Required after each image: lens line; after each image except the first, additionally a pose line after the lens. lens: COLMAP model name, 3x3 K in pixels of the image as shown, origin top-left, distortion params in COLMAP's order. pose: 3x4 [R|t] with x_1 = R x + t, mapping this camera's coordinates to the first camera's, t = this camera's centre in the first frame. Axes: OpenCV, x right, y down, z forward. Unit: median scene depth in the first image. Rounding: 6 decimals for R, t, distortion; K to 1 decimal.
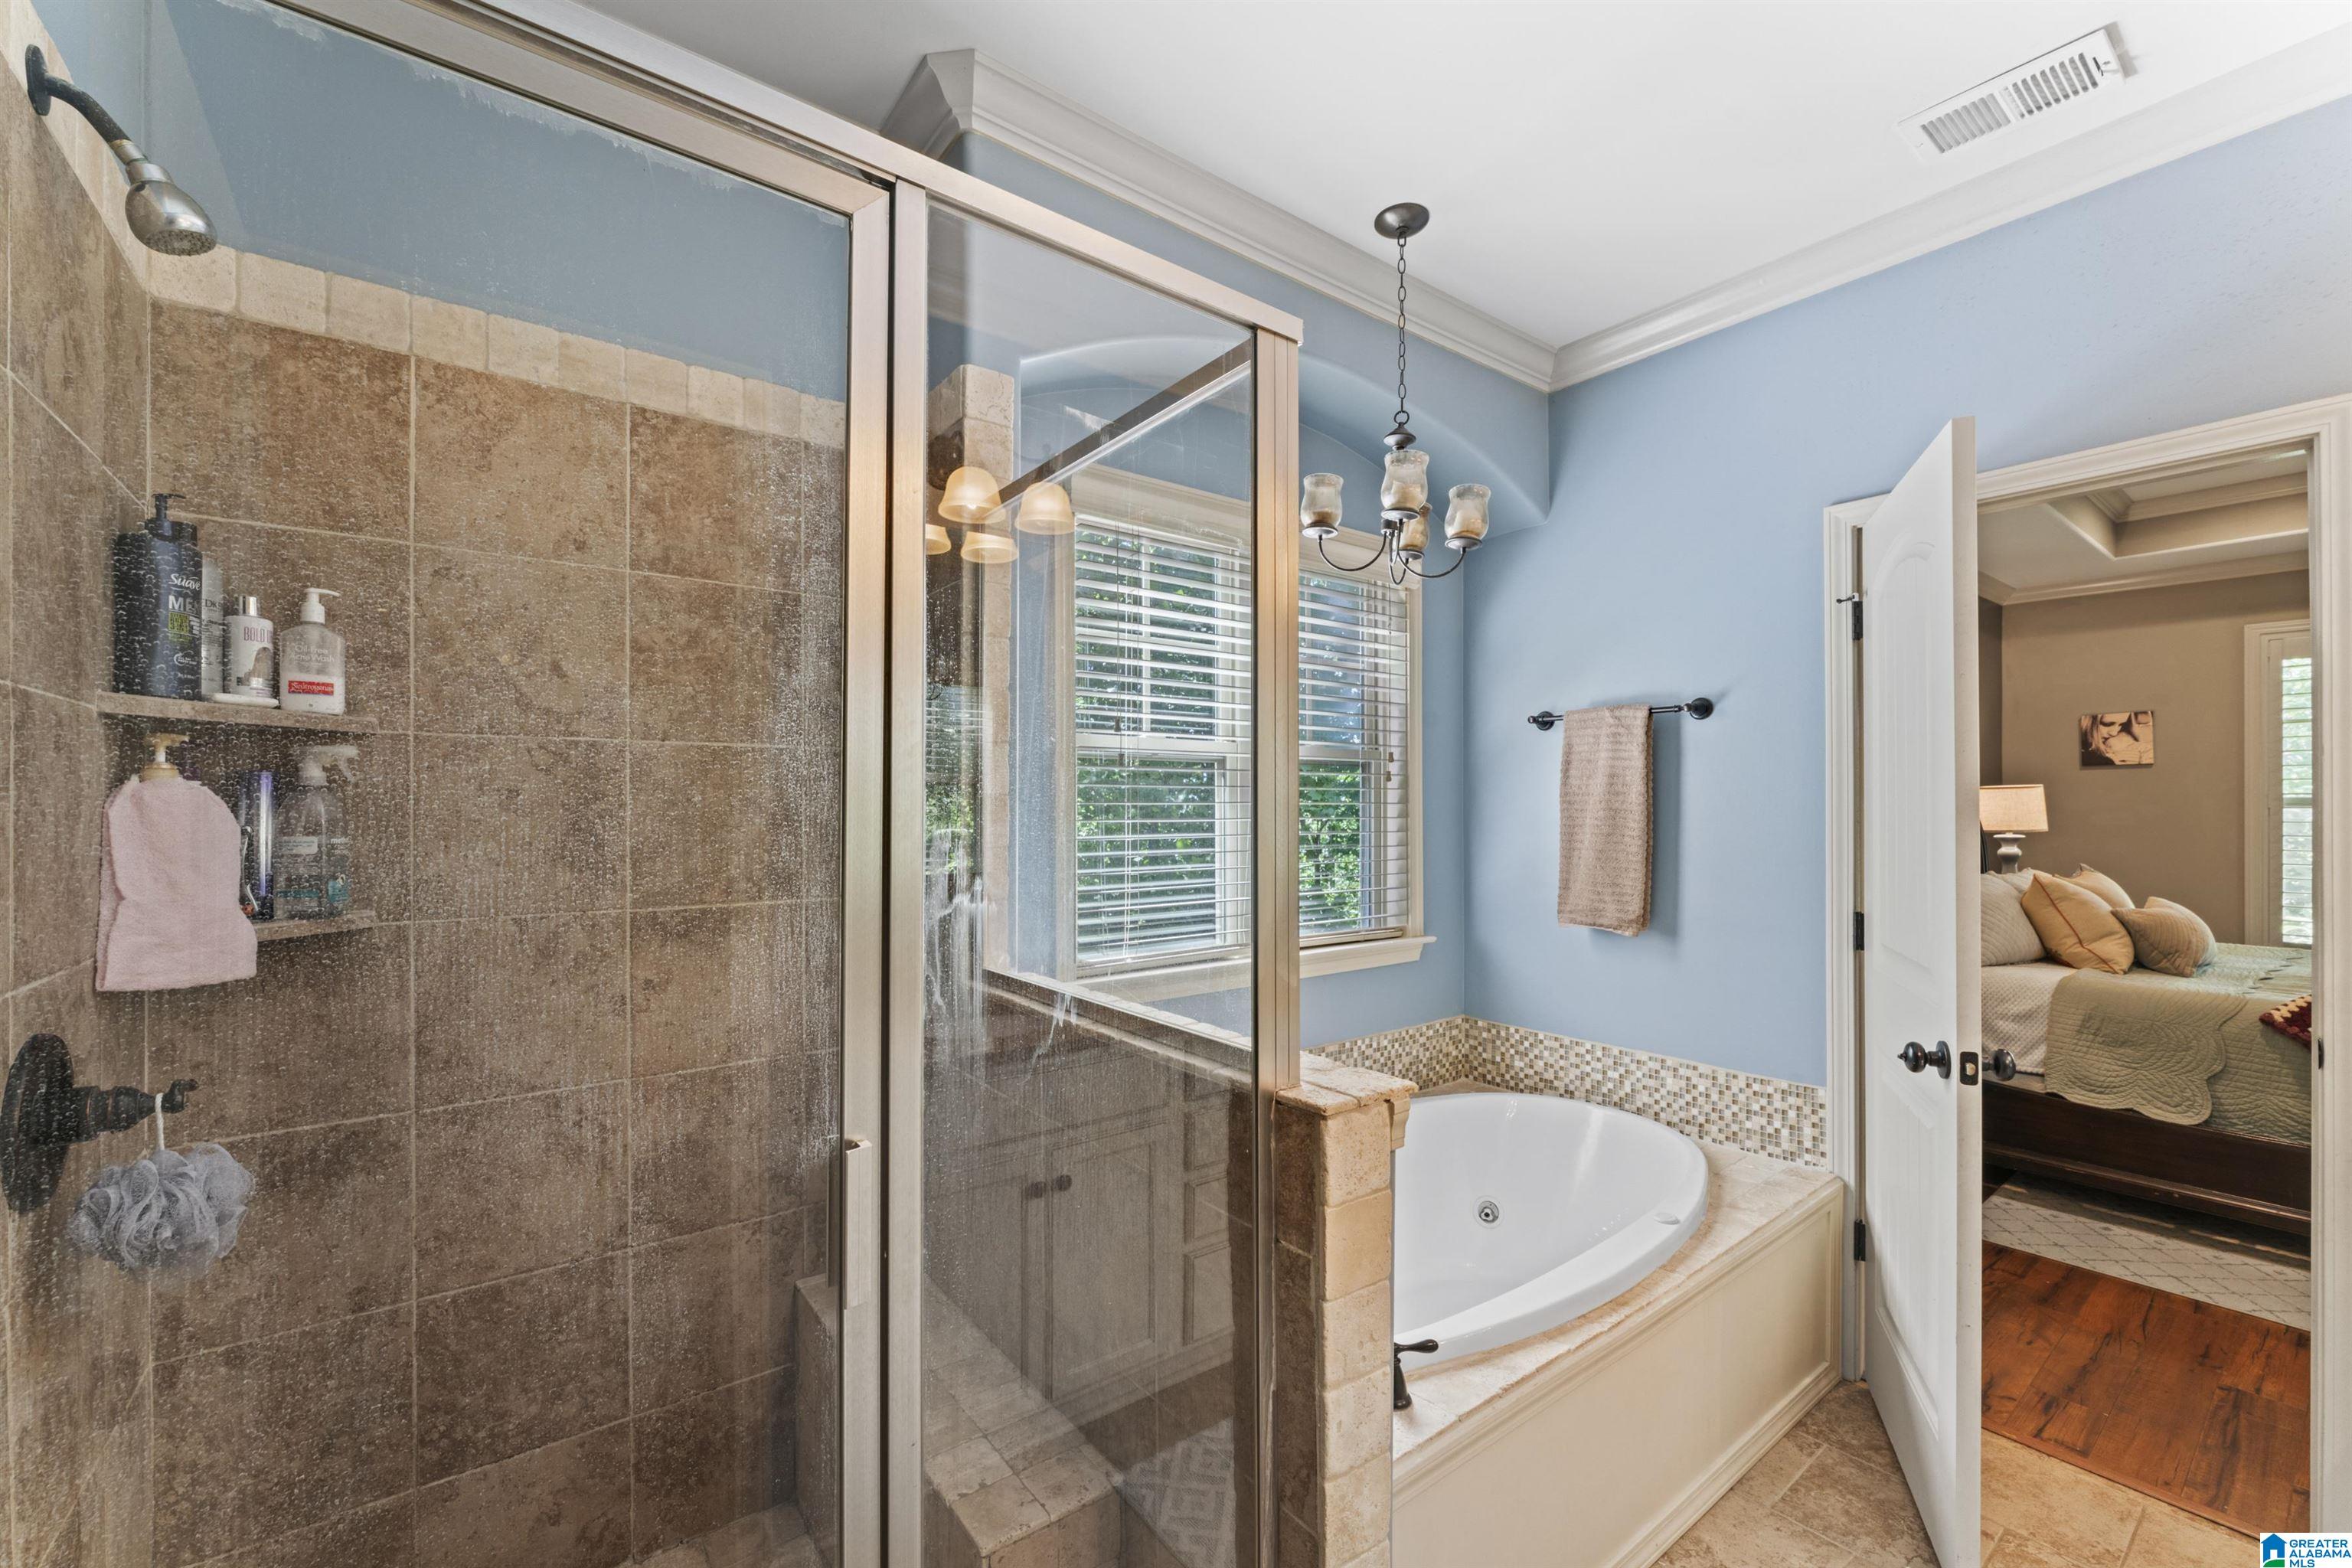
lens RADIAL K [[951.3, 0, 1176.4], [0, 951.3, 794.5], [0, 0, 1]] dist [-0.008995, 0.001746]
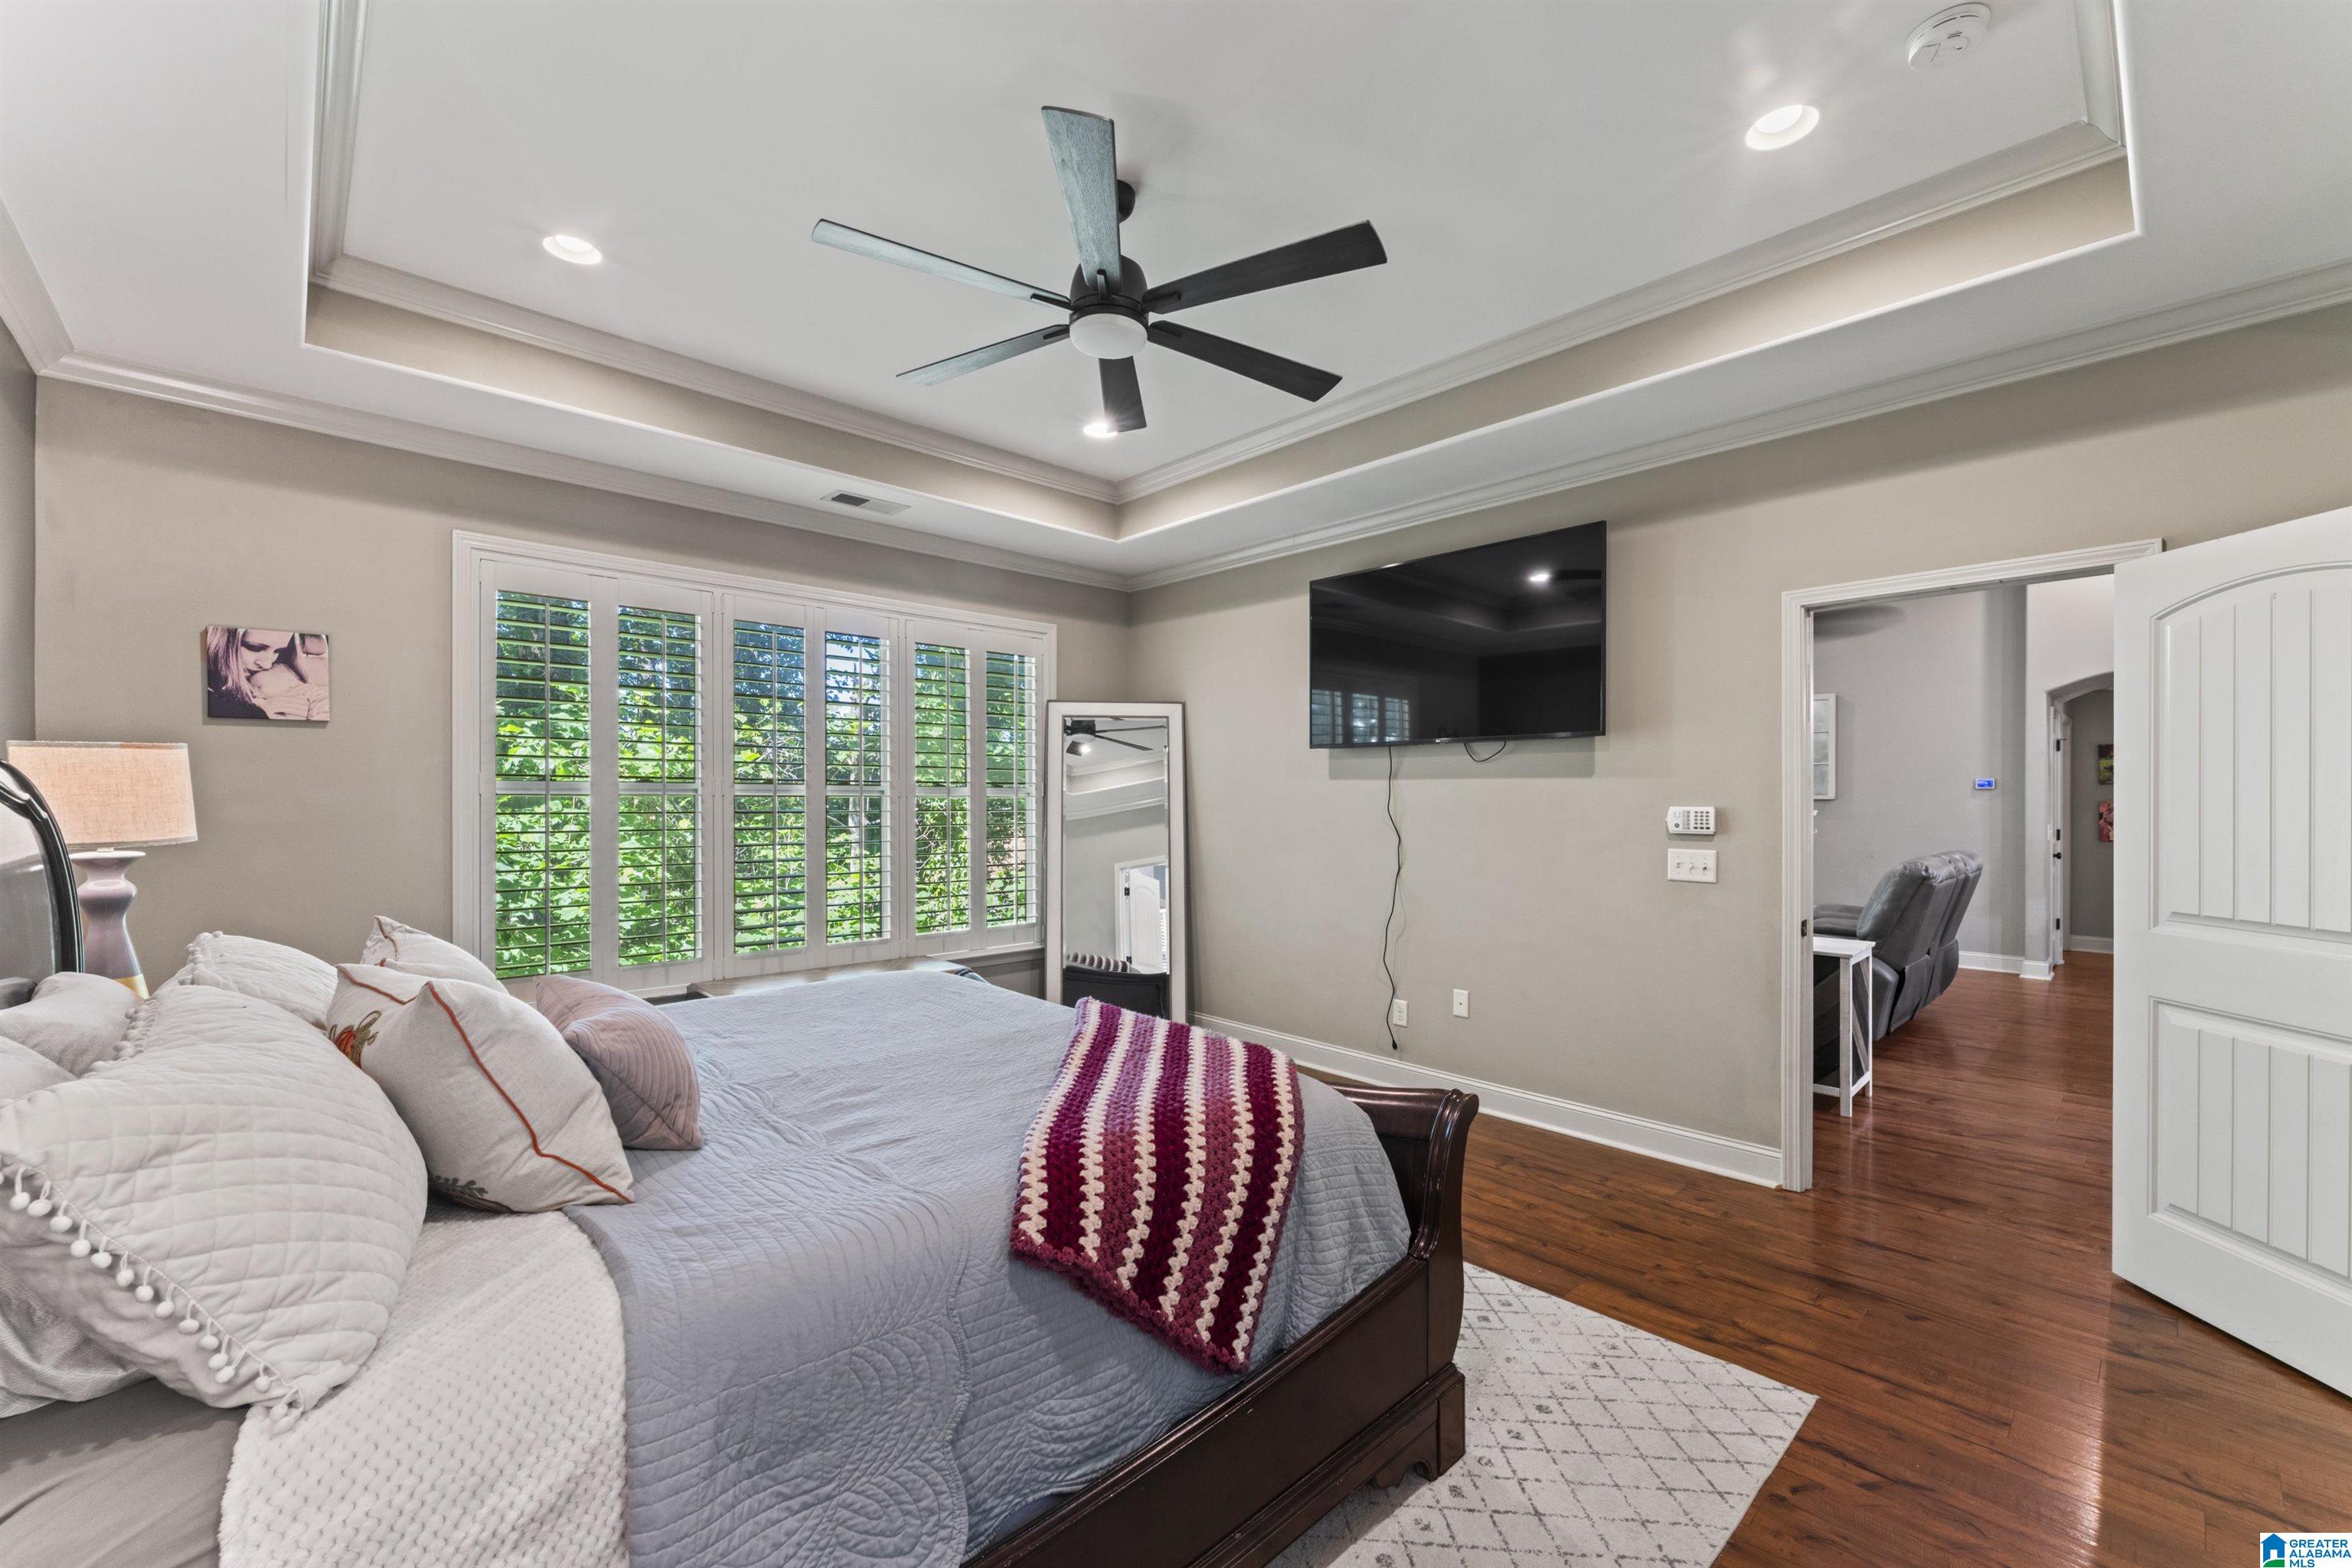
lens RADIAL K [[951.3, 0, 1166.1], [0, 951.3, 799.2], [0, 0, 1]] dist [-0.008995, 0.001746]
pose [[-0.103753, -0.007572, 0.994574, 0.358623], [-0.012080, 0.999907, 0.006352, 0.007833], [-0.994530, -0.011356, -0.103835, 0.511935]]
